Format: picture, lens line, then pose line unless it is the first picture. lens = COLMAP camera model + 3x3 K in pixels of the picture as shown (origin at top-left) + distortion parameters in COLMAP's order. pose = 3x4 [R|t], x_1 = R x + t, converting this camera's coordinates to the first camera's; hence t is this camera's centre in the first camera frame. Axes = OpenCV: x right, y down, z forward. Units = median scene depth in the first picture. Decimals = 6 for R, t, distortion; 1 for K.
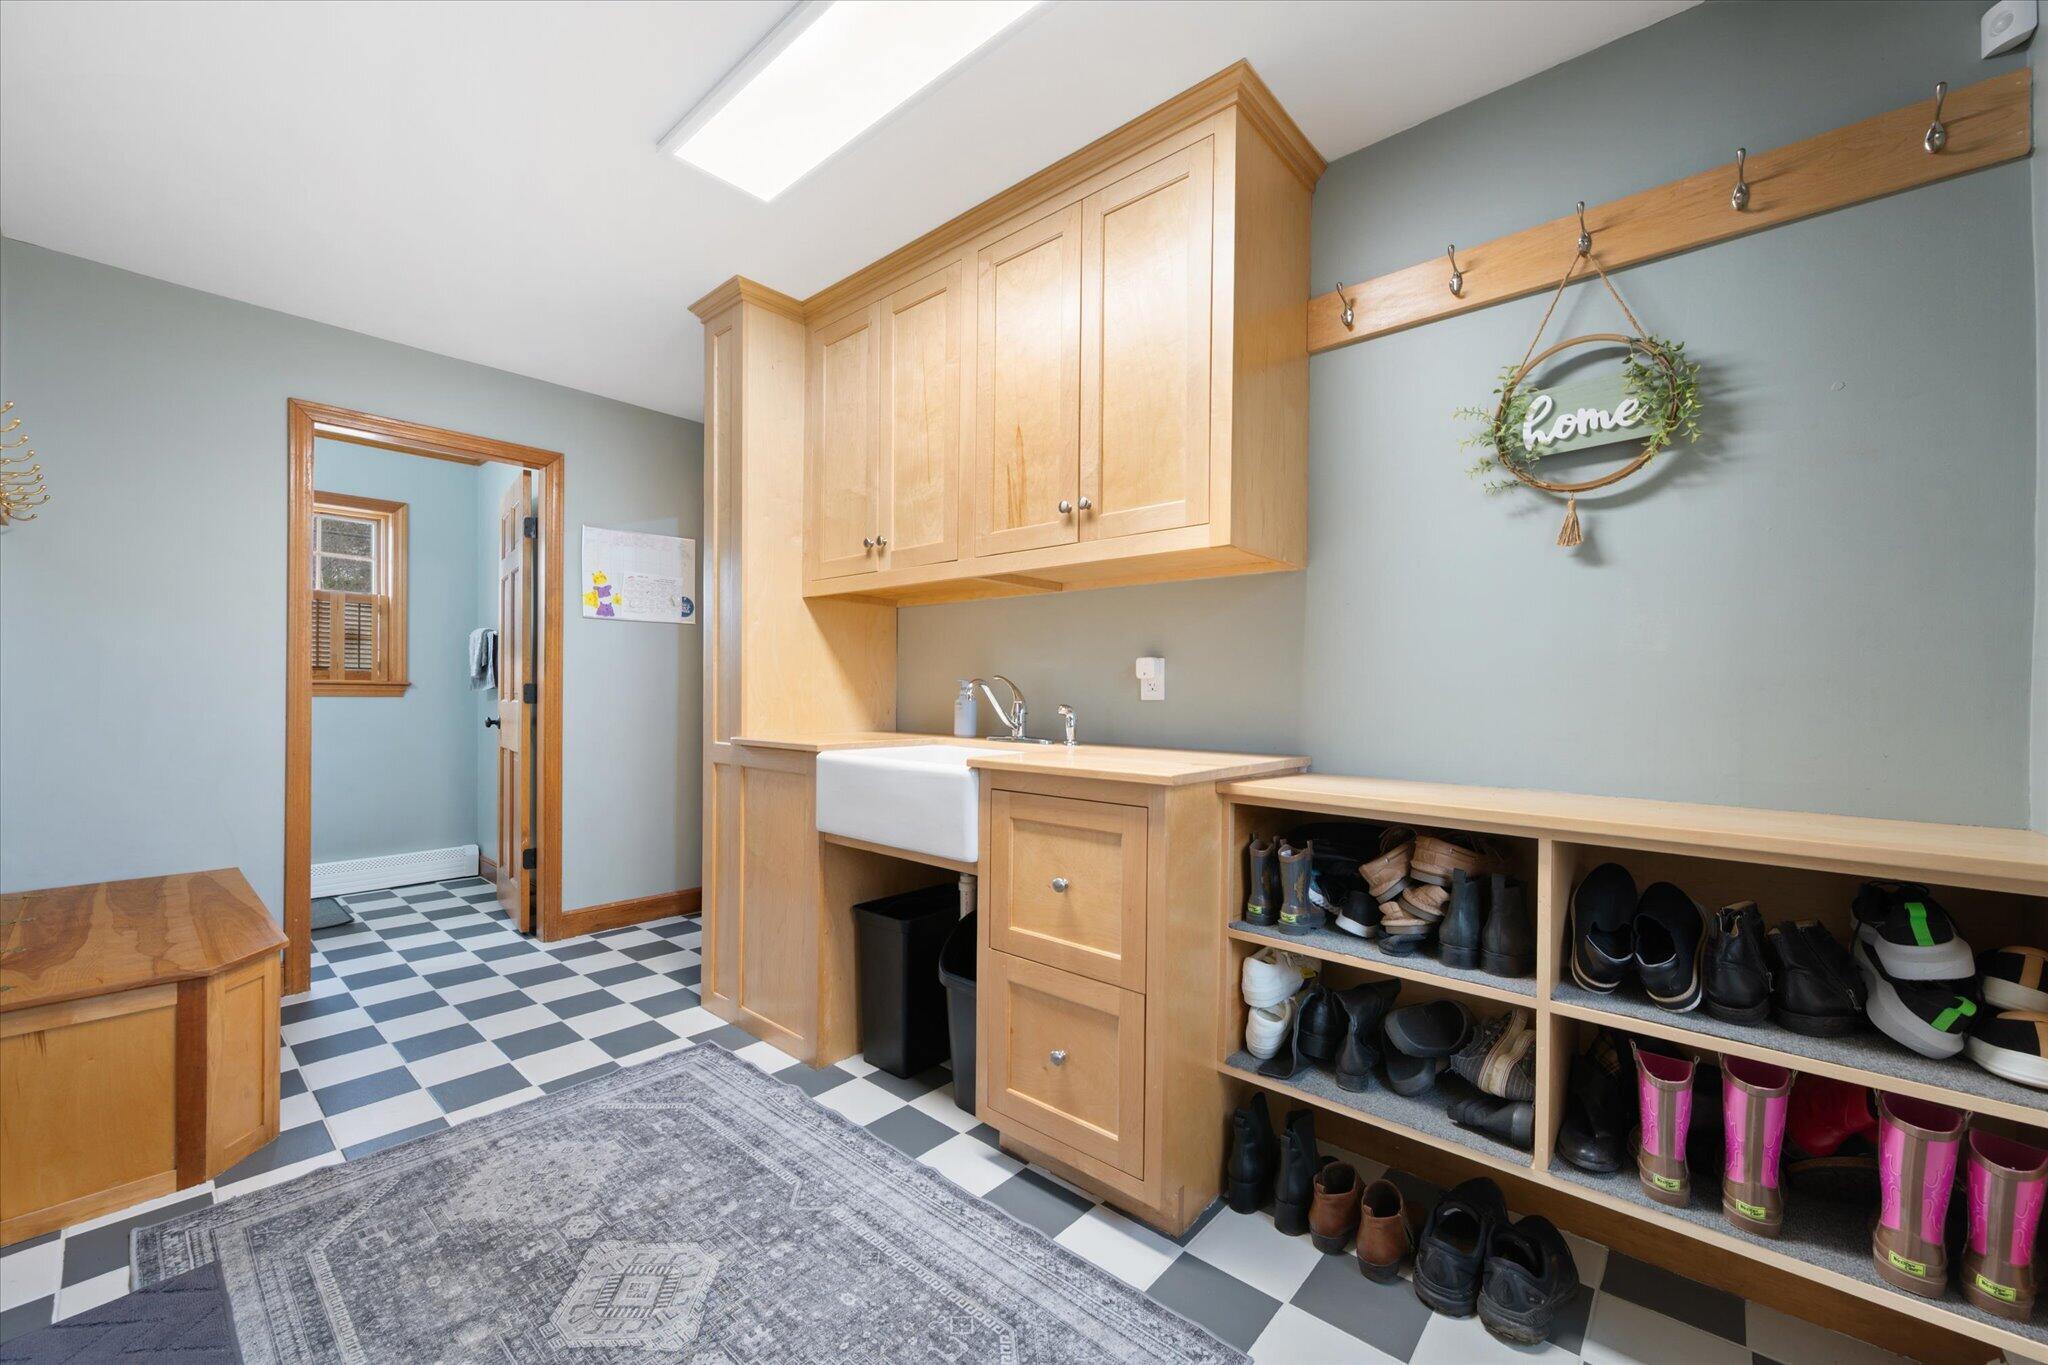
lens RADIAL K [[823.3, 0, 1036.8], [0, 823.3, 690.7], [0, 0, 1]] dist [0.000900, -0.000283]
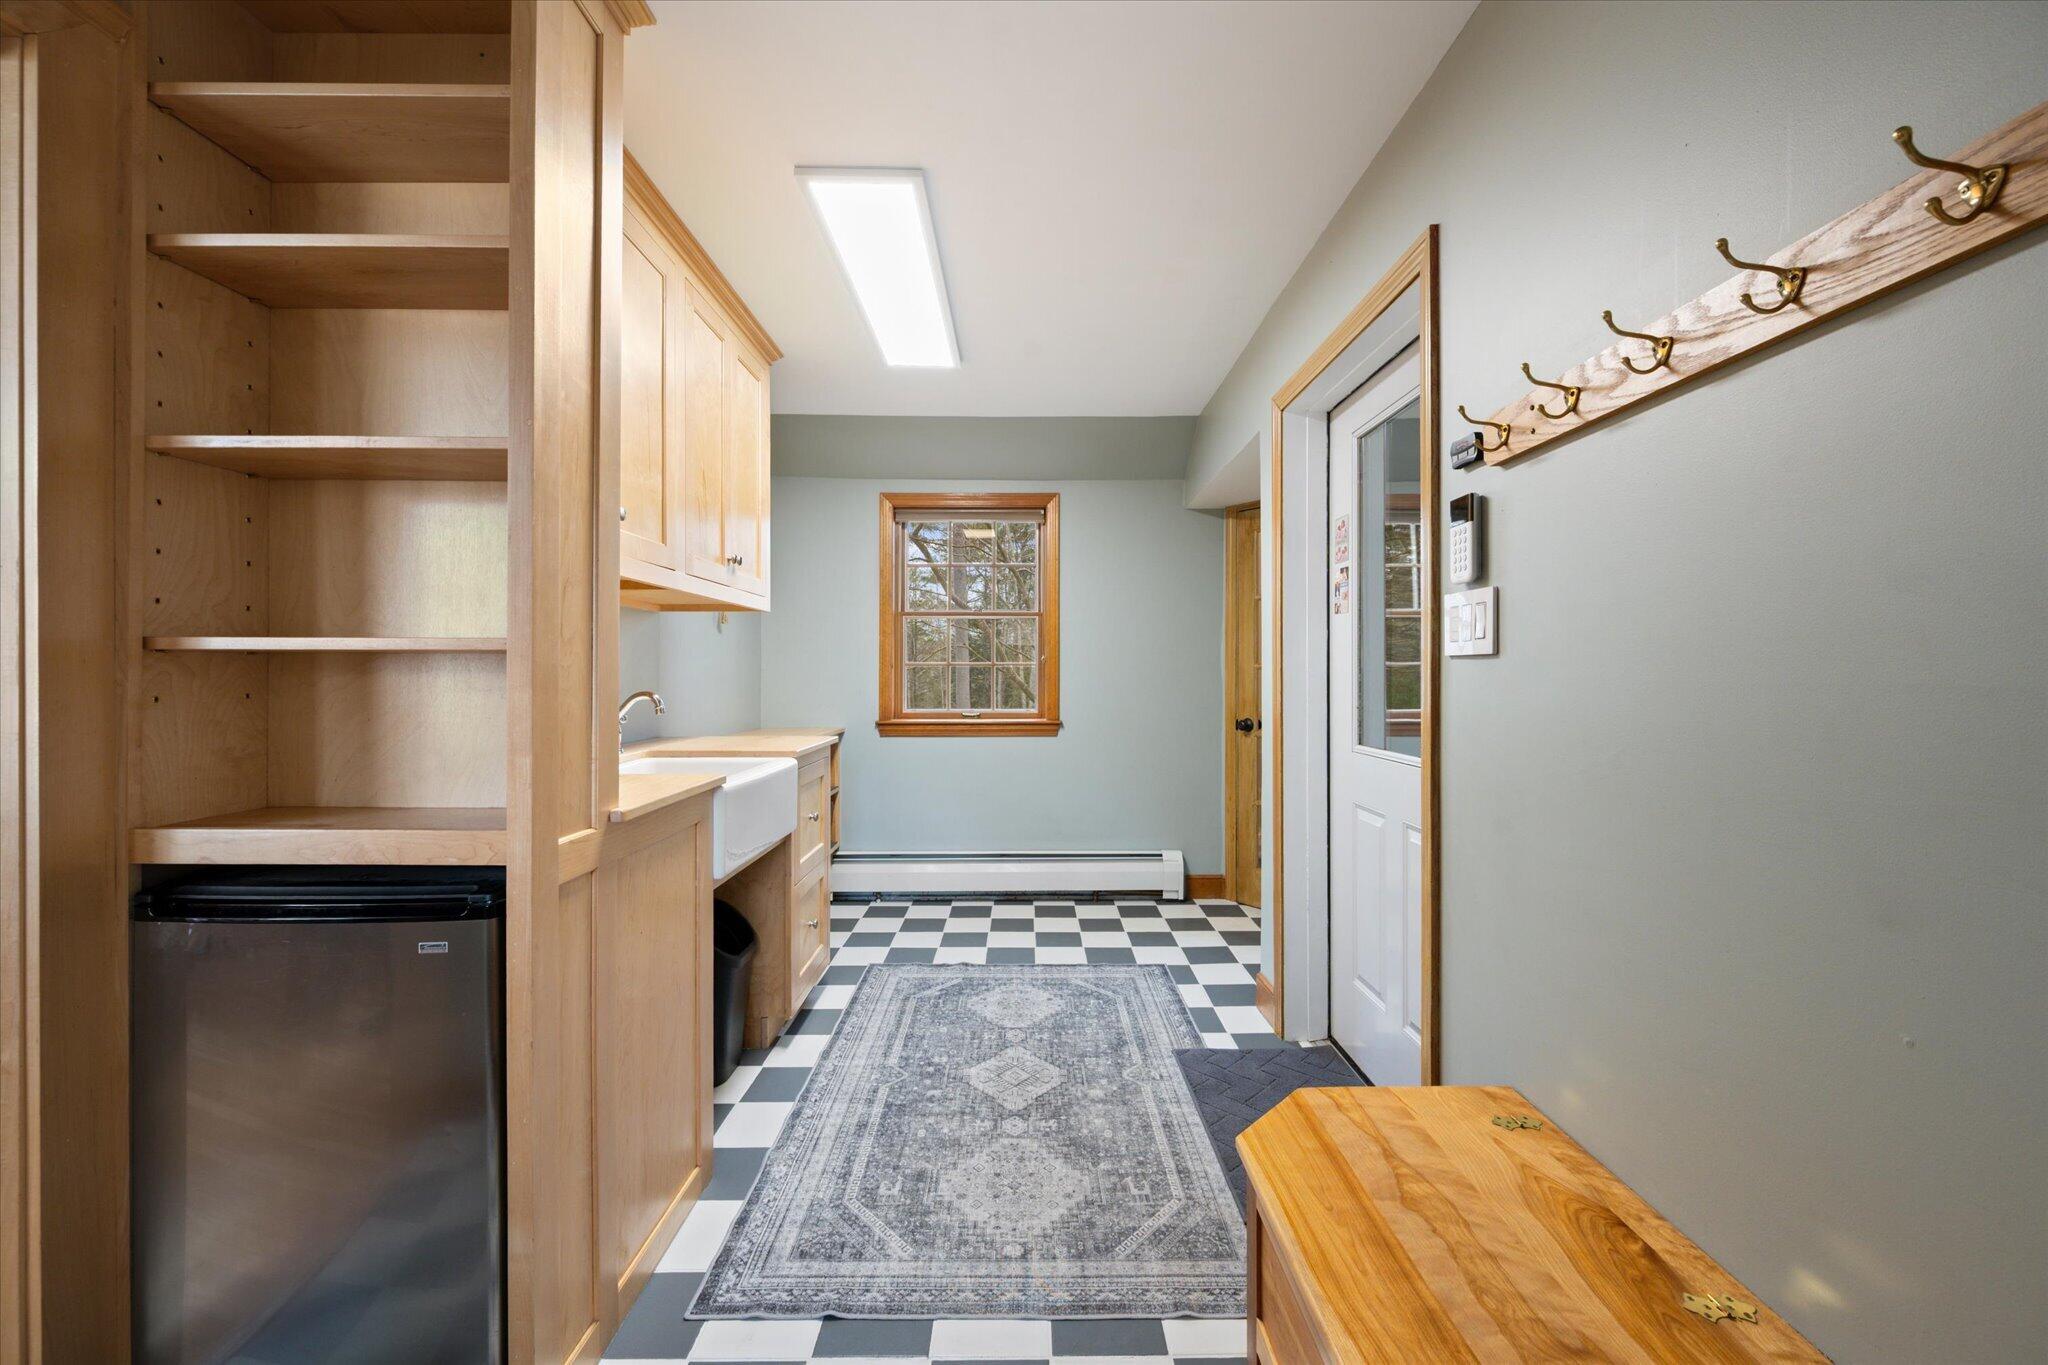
lens RADIAL K [[879.4, 0, 1025.0], [0, 879.4, 676.2], [0, 0, 1]] dist [-0.003502, -0.000576]
pose [[-0.673795, -0.011195, 0.738834, -1.546970], [-0.004490, 0.999929, 0.011057, -0.065037], [-0.738905, 0.004132, -0.673797, 1.882946]]
